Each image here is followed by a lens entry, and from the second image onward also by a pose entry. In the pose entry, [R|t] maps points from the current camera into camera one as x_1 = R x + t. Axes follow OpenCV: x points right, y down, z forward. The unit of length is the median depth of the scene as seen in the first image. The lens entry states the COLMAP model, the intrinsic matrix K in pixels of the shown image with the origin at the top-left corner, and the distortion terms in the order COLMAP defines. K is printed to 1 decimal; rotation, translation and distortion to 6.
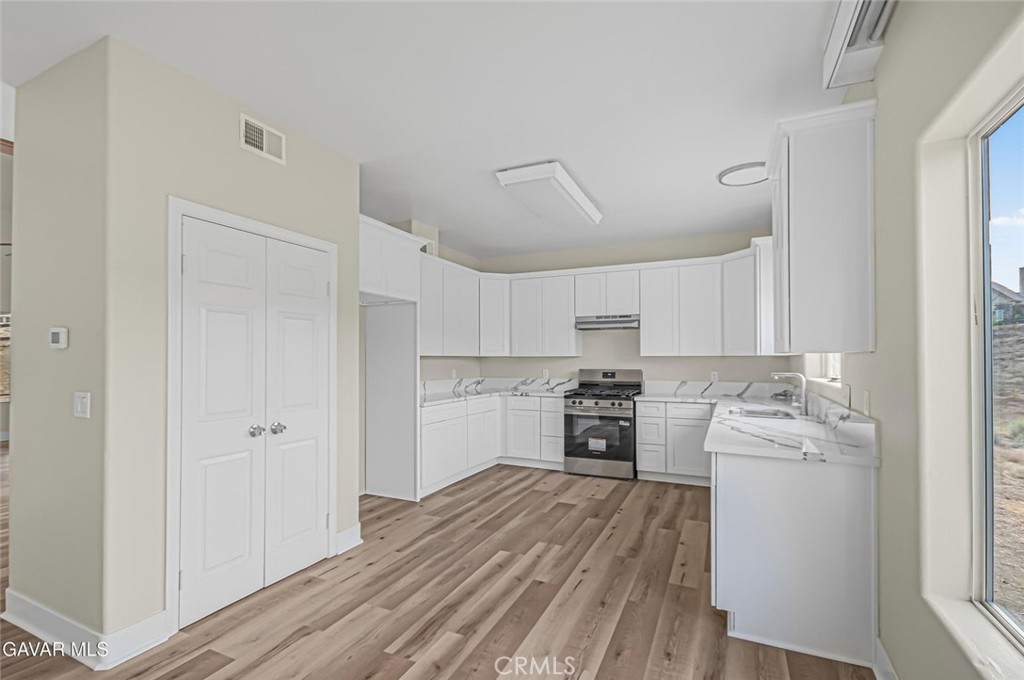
lens RADIAL K [[455.9, 0, 522.4], [0, 455.9, 354.5], [0, 0, 1]] dist [0.001538, -0.000173]
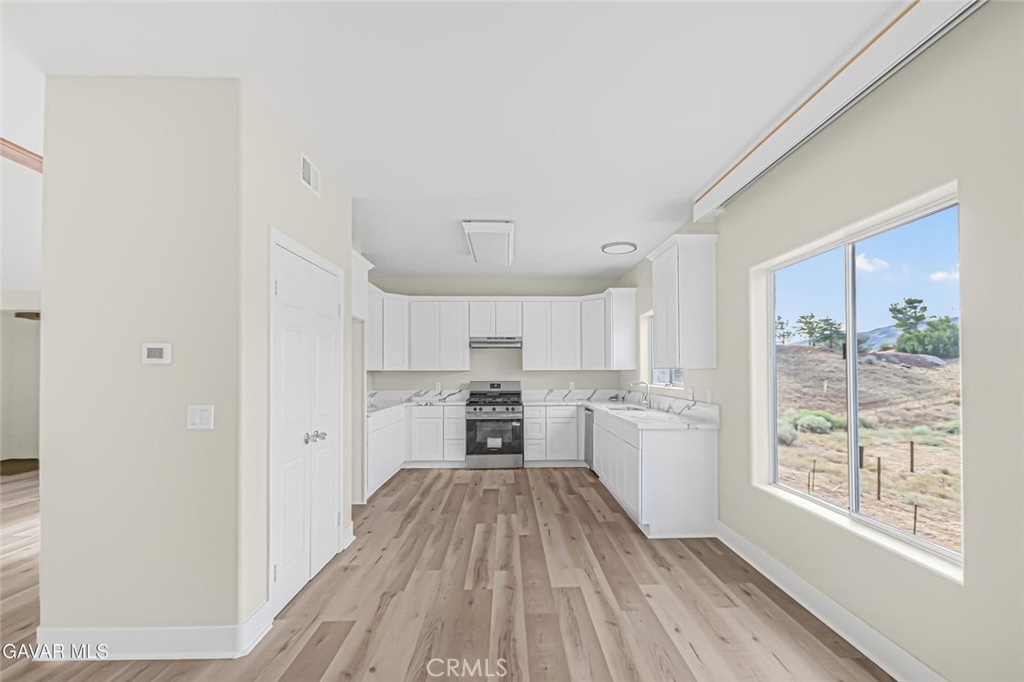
lens RADIAL K [[453.3, 0, 529.2], [0, 453.3, 367.1], [0, 0, 1]] dist [-0.000668, -0.000279]
pose [[0.882239, 0.003391, 0.470790, -0.361490], [-0.002141, 0.999993, -0.003190, -0.001741], [-0.470798, 0.001806, 0.882239, -0.128710]]
